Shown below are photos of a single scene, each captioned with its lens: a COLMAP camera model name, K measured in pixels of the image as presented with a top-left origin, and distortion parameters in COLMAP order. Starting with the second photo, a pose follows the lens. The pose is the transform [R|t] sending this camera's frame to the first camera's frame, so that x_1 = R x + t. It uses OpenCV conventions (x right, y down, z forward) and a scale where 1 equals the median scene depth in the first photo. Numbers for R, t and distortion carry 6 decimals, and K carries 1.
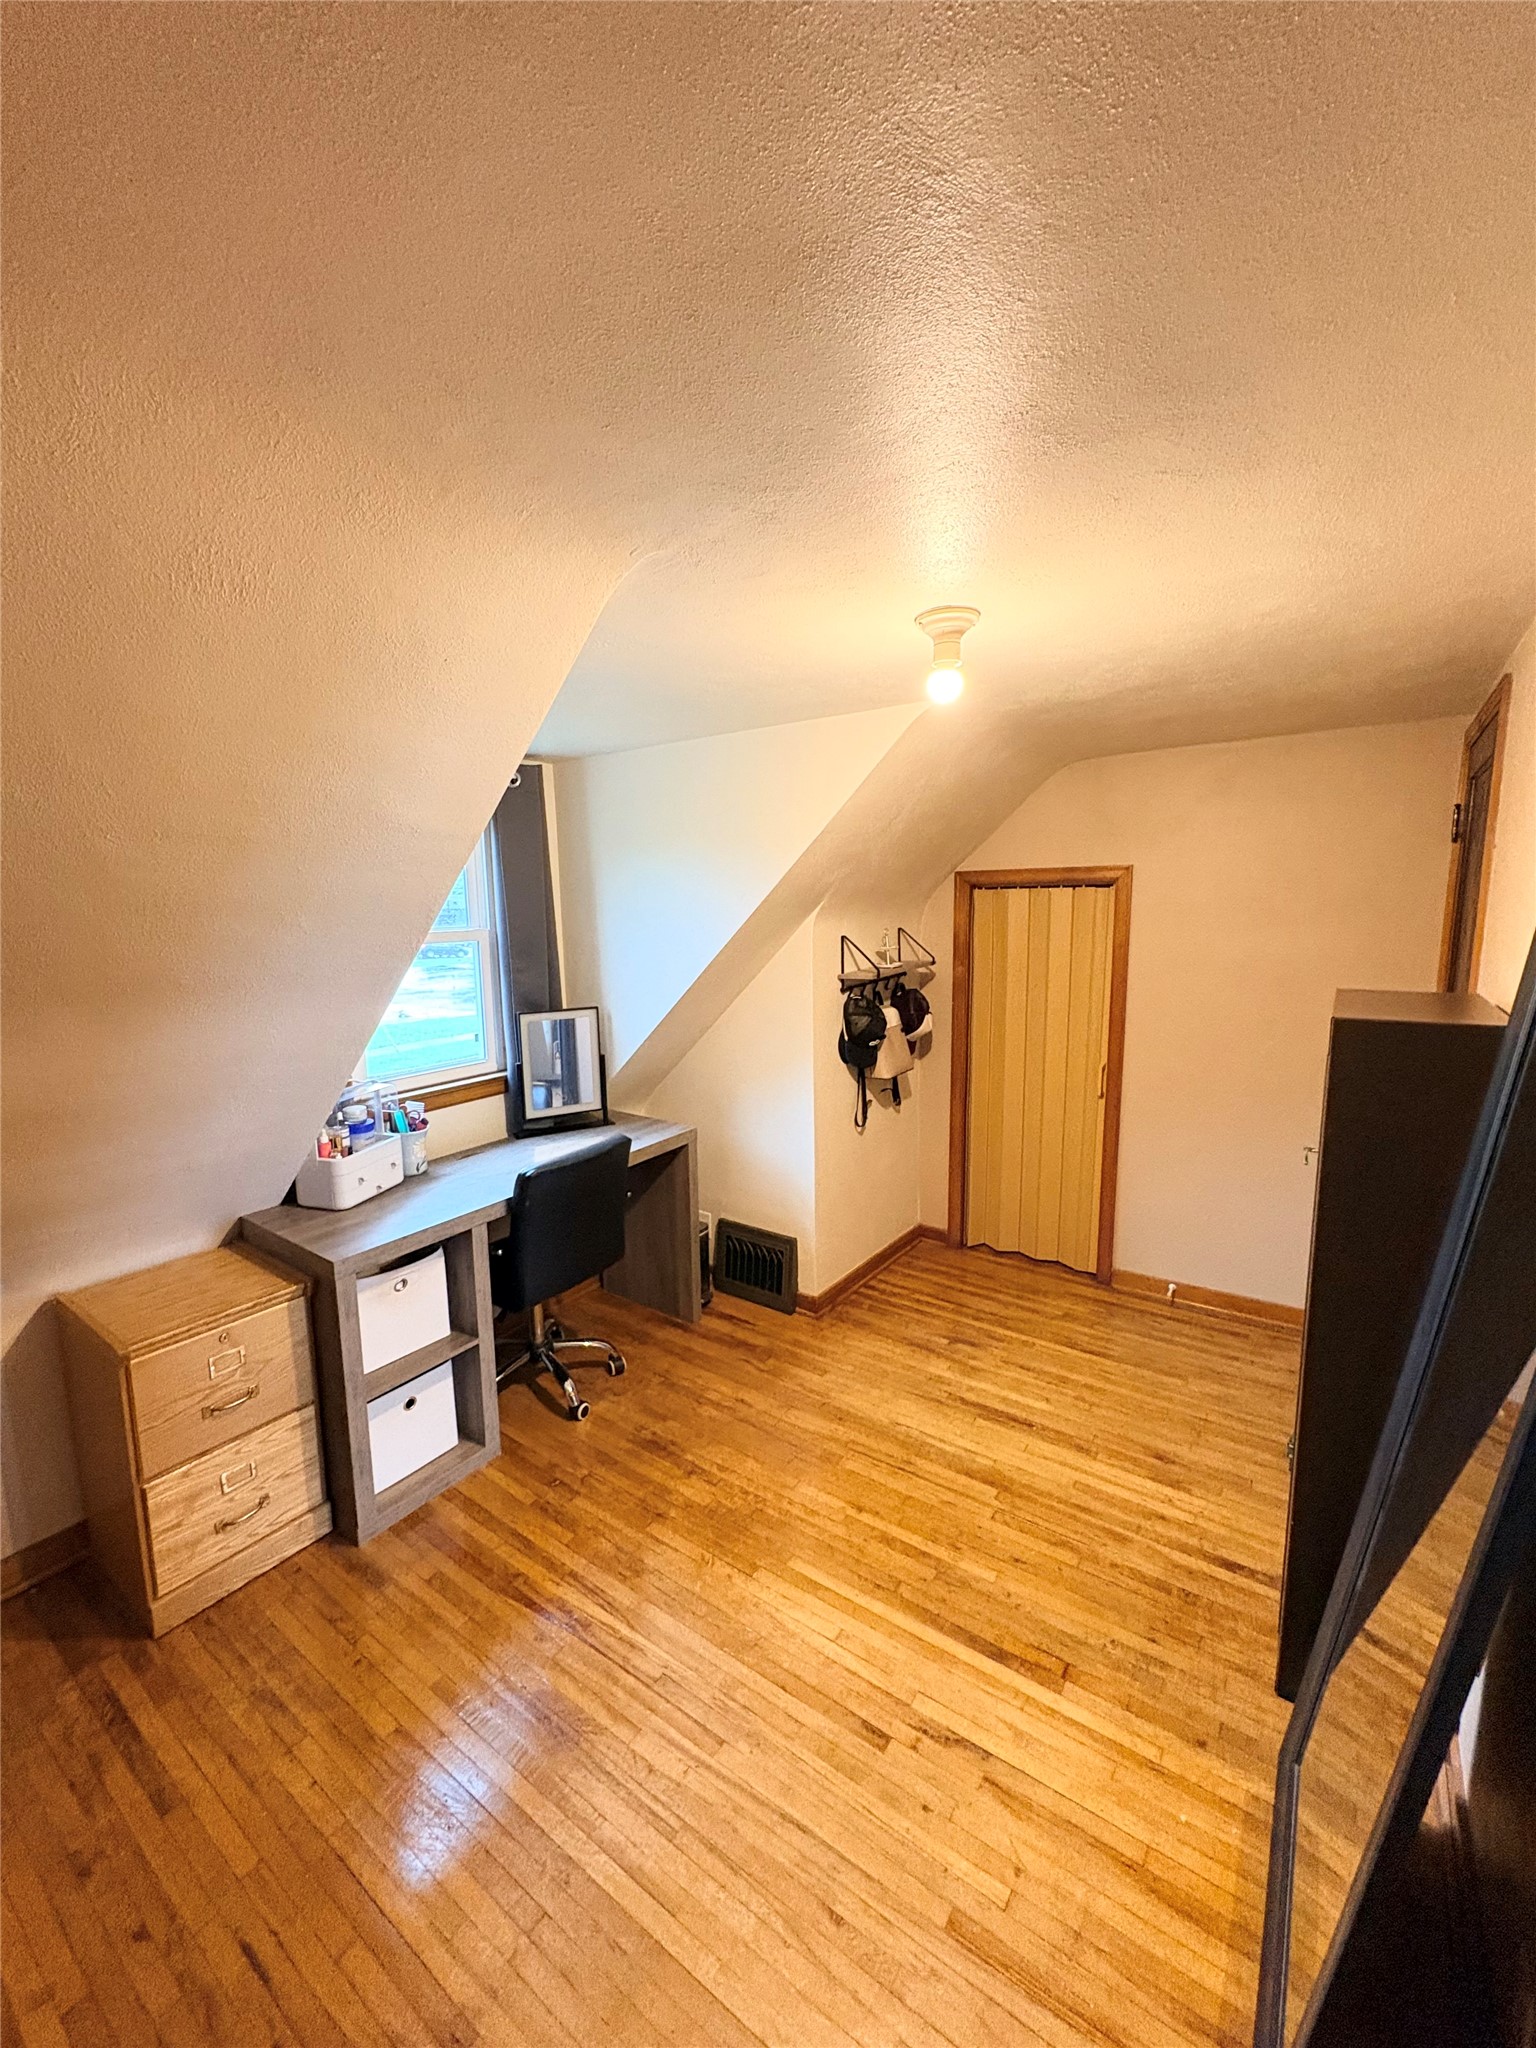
lens RADIAL K [[815.9, 0, 766.5], [0, 815.9, 1017.7], [0, 0, 1]] dist [0.001963, 0.000248]
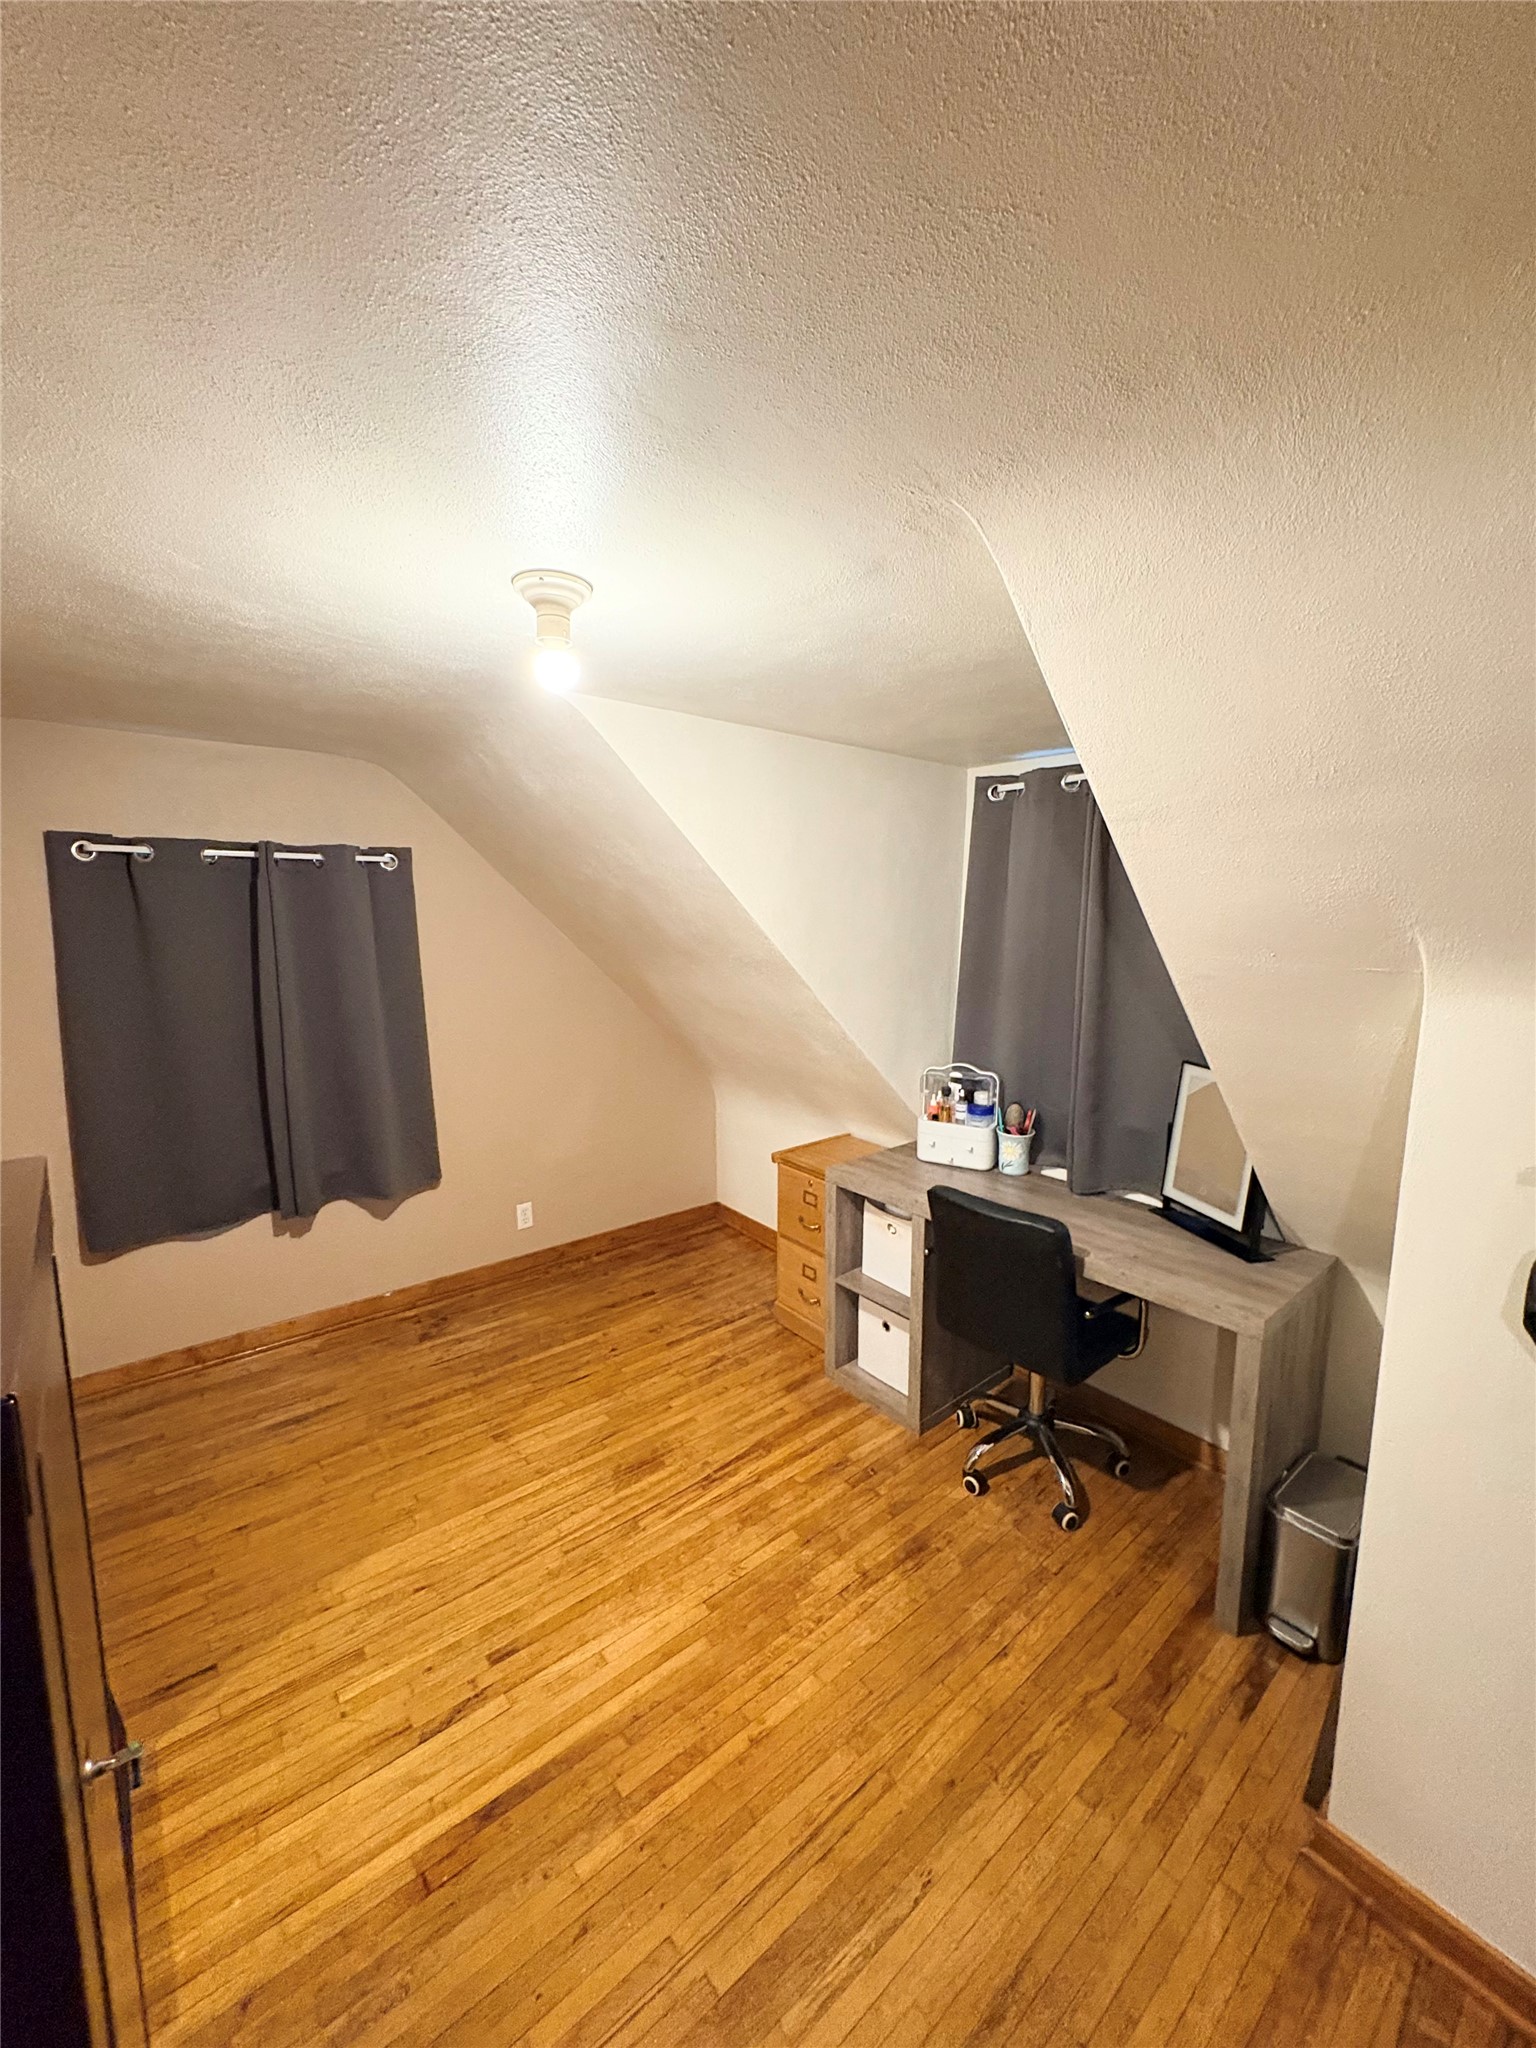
lens RADIAL K [[815.9, 0, 766.6], [0, 815.9, 1022.7], [0, 0, 1]] dist [0.001963, 0.000248]
pose [[-0.255799, 0.148784, -0.955212, 0.866288], [-0.144507, 0.971099, 0.189957, -0.209803], [0.955868, 0.186626, -0.226906, 1.264539]]
